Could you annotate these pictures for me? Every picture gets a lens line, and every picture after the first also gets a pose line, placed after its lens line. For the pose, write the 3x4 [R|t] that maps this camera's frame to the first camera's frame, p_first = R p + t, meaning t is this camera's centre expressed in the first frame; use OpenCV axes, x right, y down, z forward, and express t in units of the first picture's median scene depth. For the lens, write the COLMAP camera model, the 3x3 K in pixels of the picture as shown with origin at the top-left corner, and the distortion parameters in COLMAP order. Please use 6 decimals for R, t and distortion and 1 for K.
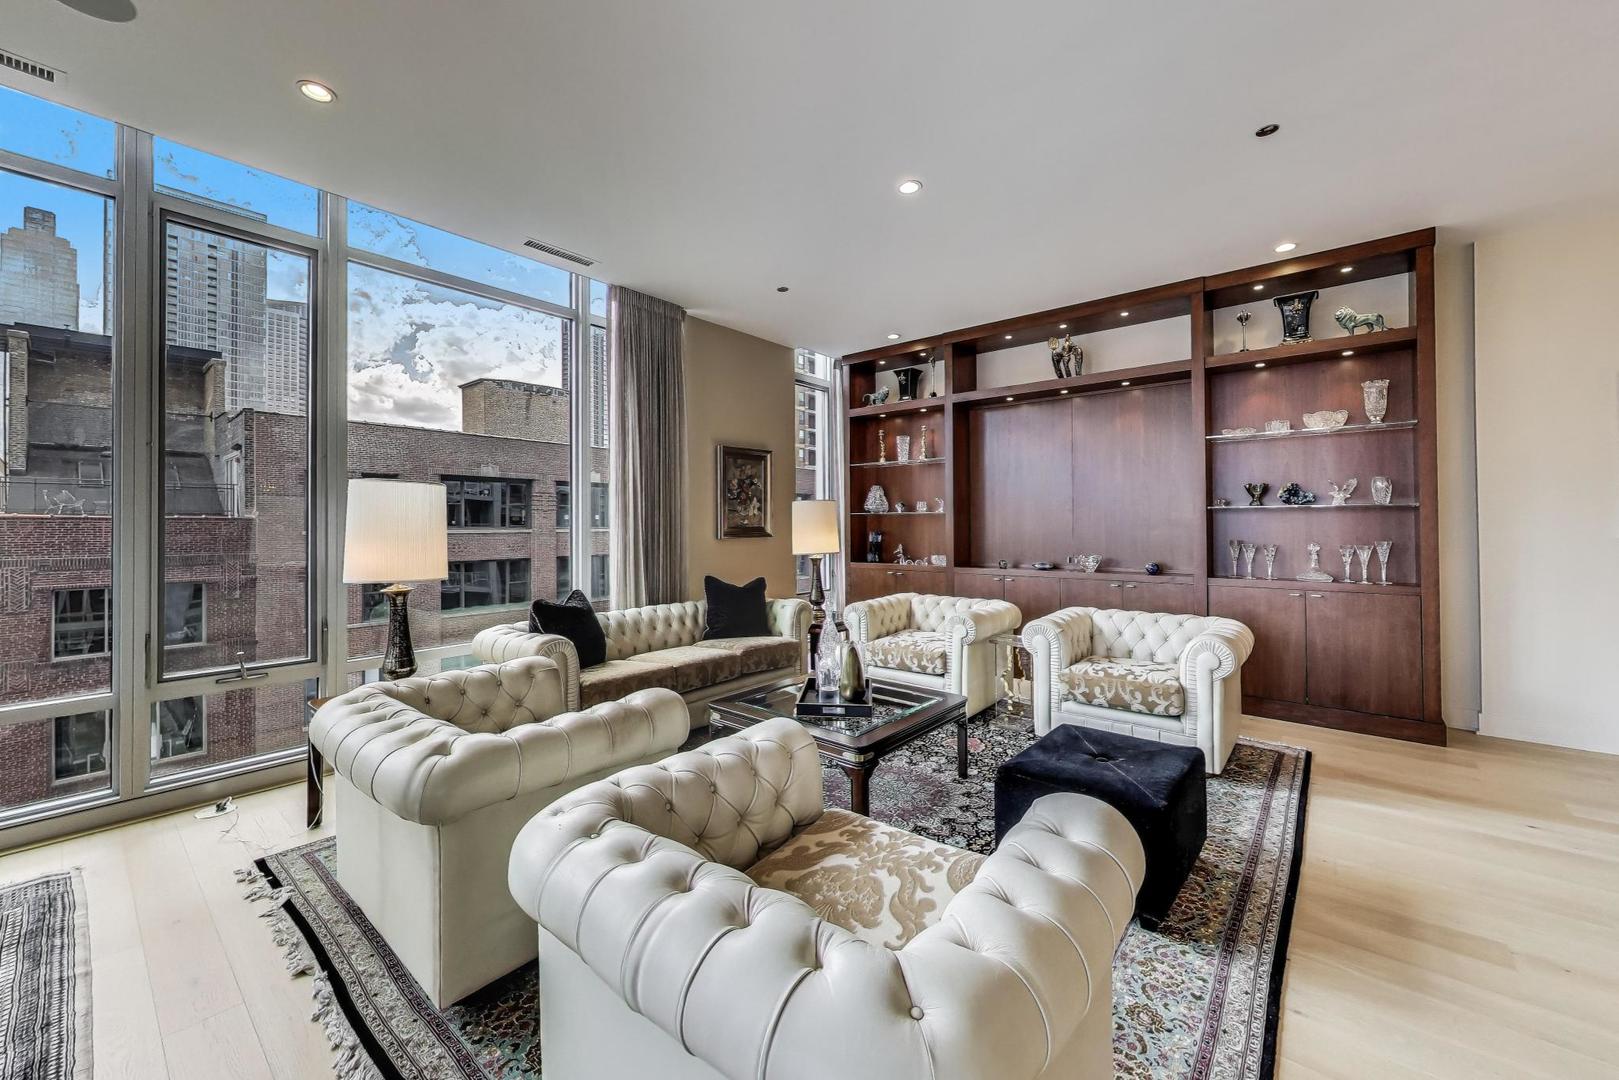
lens RADIAL K [[624.9, 0, 799.3], [0, 624.9, 523.6], [0, 0, 1]] dist [-0.010721, -0.000133]
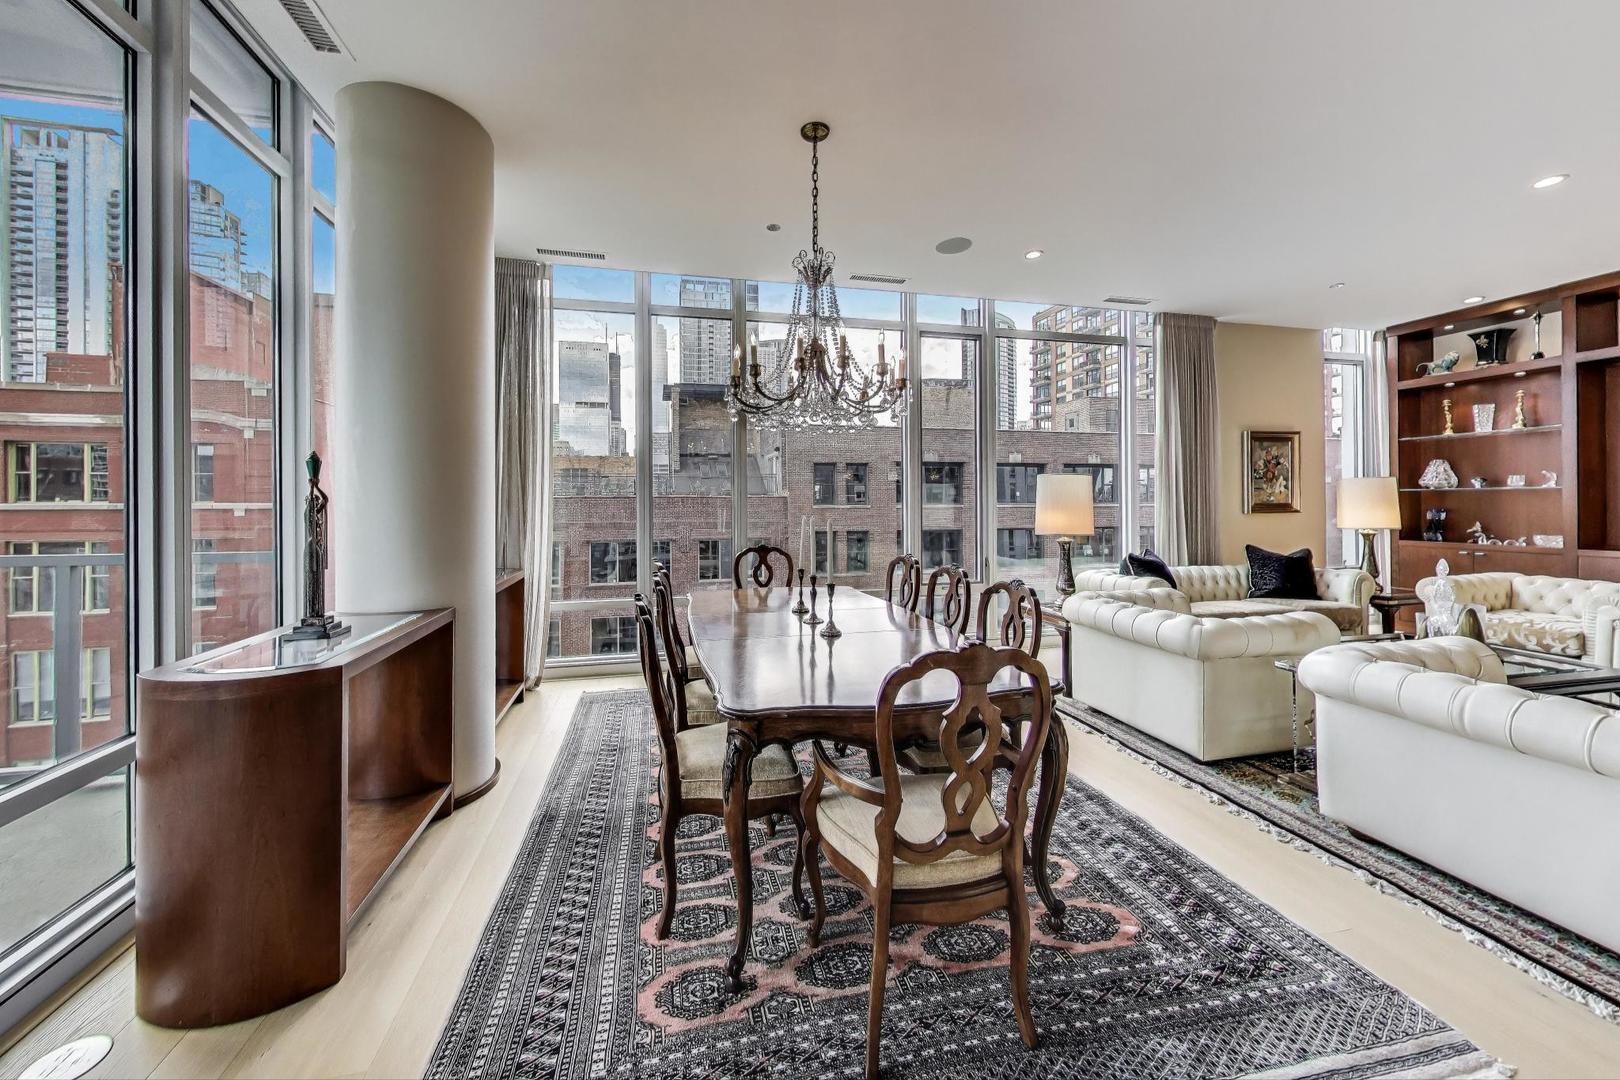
lens RADIAL K [[583.0, 0, 781.4], [0, 583.0, 503.7], [0, 0, 1]] dist [-0.000842, -0.000230]
pose [[0.797922, 0.003483, -0.602750, -0.149073], [0.000463, 0.999979, 0.006391, -0.000237], [0.602760, -0.005378, 0.797904, -0.321886]]
